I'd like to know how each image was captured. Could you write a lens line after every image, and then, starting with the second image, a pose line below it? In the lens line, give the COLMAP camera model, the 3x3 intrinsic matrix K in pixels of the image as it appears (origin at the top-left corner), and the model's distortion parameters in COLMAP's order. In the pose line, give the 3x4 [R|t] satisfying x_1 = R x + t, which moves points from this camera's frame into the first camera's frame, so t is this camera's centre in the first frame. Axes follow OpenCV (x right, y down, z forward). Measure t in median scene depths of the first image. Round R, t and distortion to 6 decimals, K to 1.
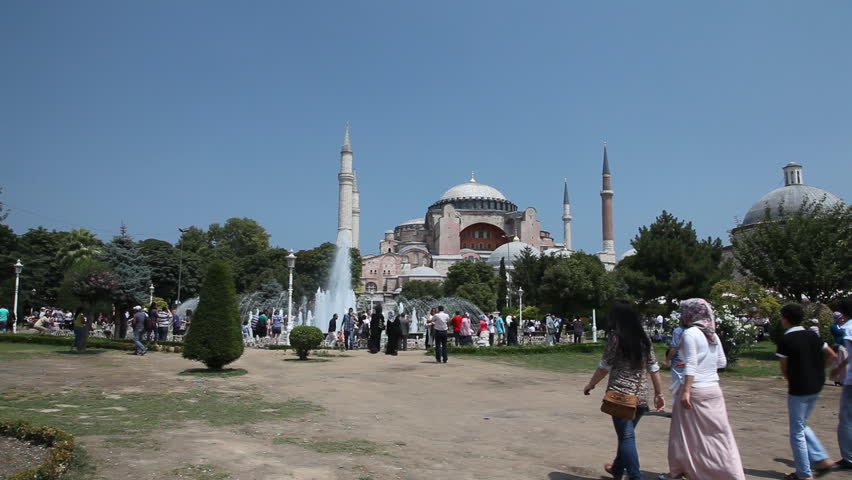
lens RADIAL K [[613.5, 0, 426.0], [0, 613.5, 240.0], [0, 0, 1]] dist [-0.096142, 0.000118]
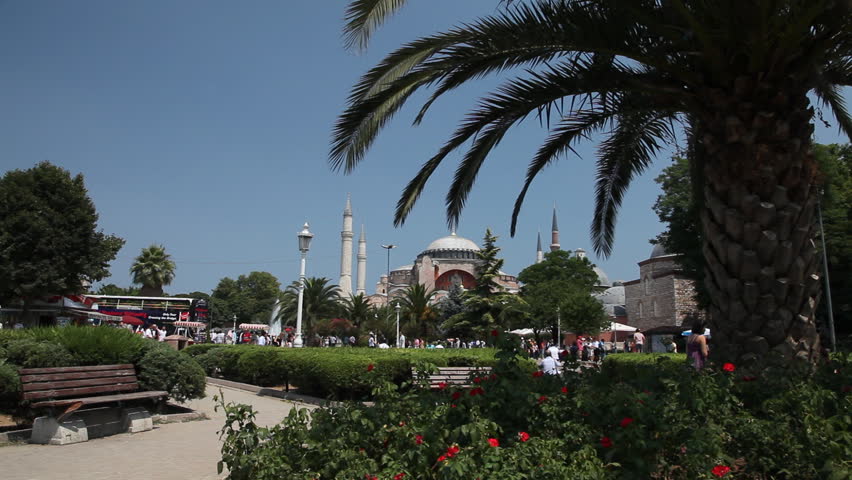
lens RADIAL K [[597.9, 0, 426.0], [0, 597.9, 240.0], [0, 0, 1]] dist [-0.099842, 0.003660]
pose [[0.998039, -0.000195, -0.062598, 0.109930], [-0.003087, 0.998625, -0.052327, -0.024991], [0.062522, 0.052418, 0.996666, -0.233626]]
